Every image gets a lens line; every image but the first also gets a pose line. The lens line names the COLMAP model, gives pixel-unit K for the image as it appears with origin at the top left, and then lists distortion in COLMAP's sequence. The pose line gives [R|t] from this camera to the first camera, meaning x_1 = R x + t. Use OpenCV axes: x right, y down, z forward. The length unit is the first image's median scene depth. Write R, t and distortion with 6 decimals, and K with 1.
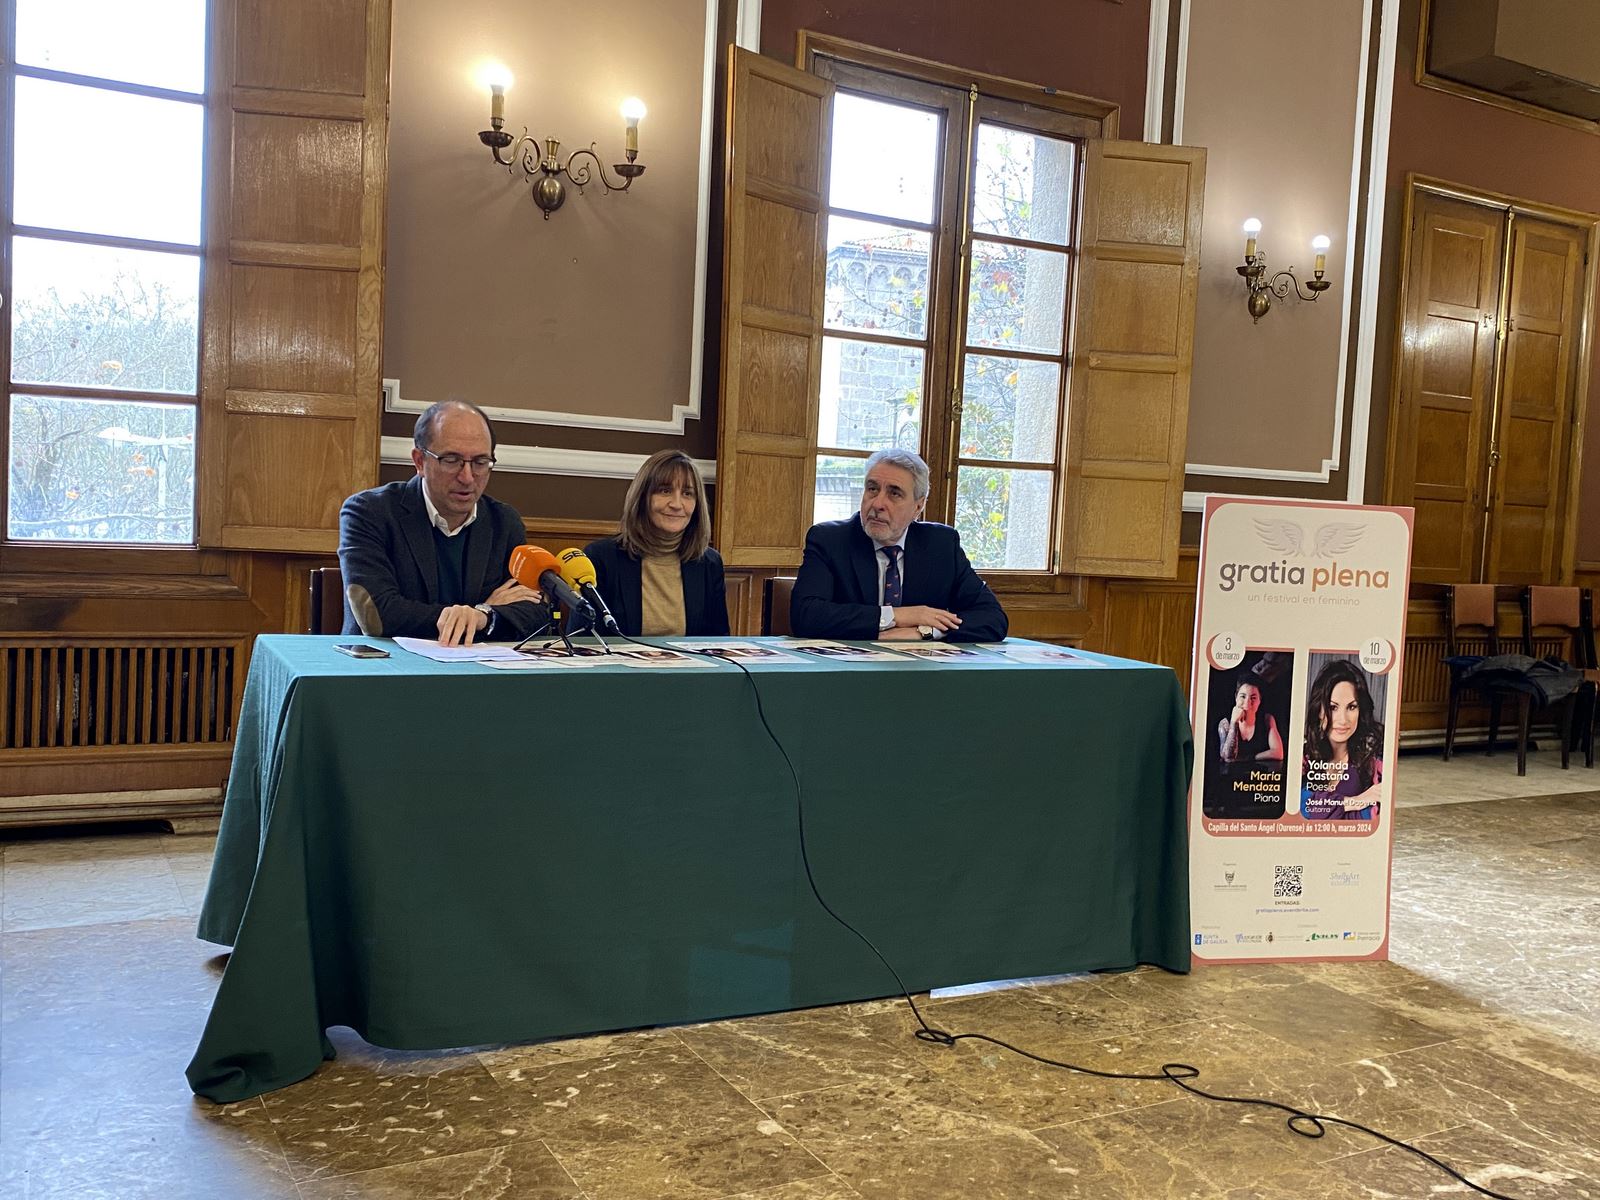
lens RADIAL K [[1388.3, 0, 800.1], [0, 1388.3, 564.0], [0, 0, 1]] dist [-0.000974, -0.007211]
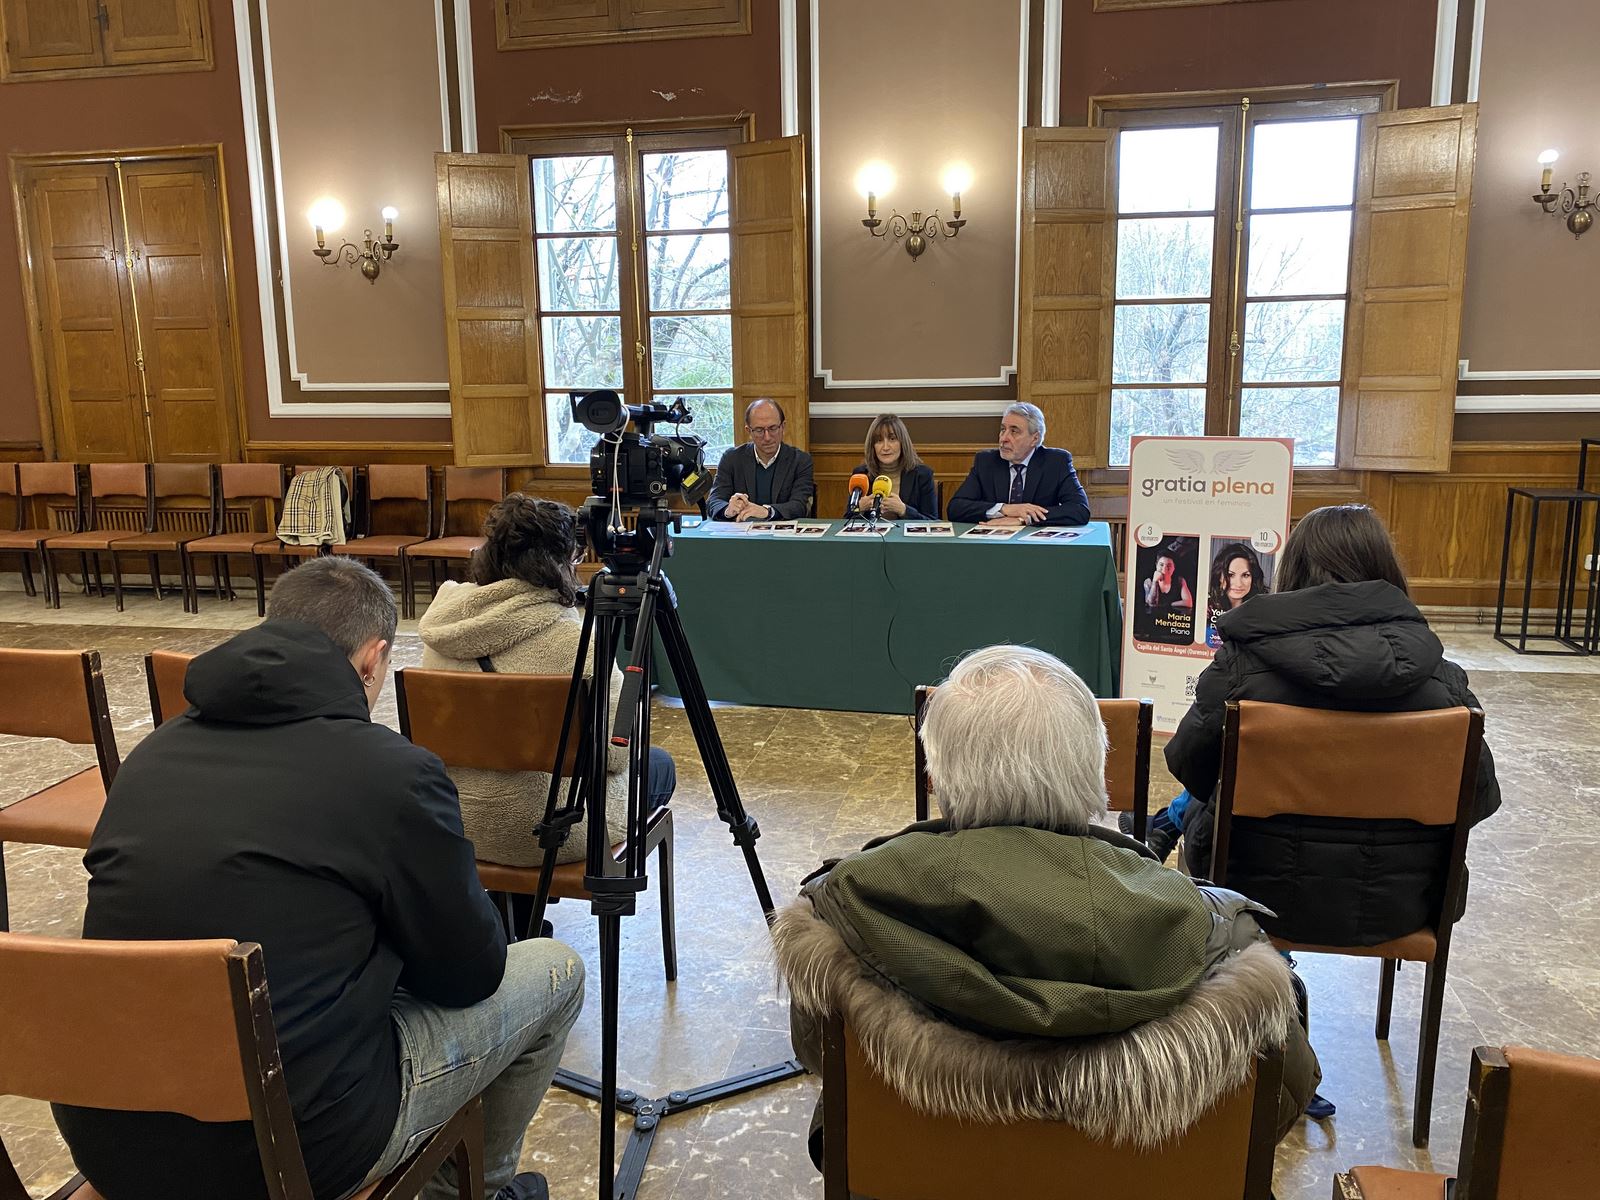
lens RADIAL K [[1205.4, 0, 800.0], [0, 1205.4, 600.0], [0, 0, 1]] dist [-0.042990, -0.003161]
pose [[0.751507, 0.061802, -0.656824, 0.883913], [0.031463, 0.991112, 0.129255, -0.050325], [0.658975, -0.117801, 0.742883, -0.257590]]
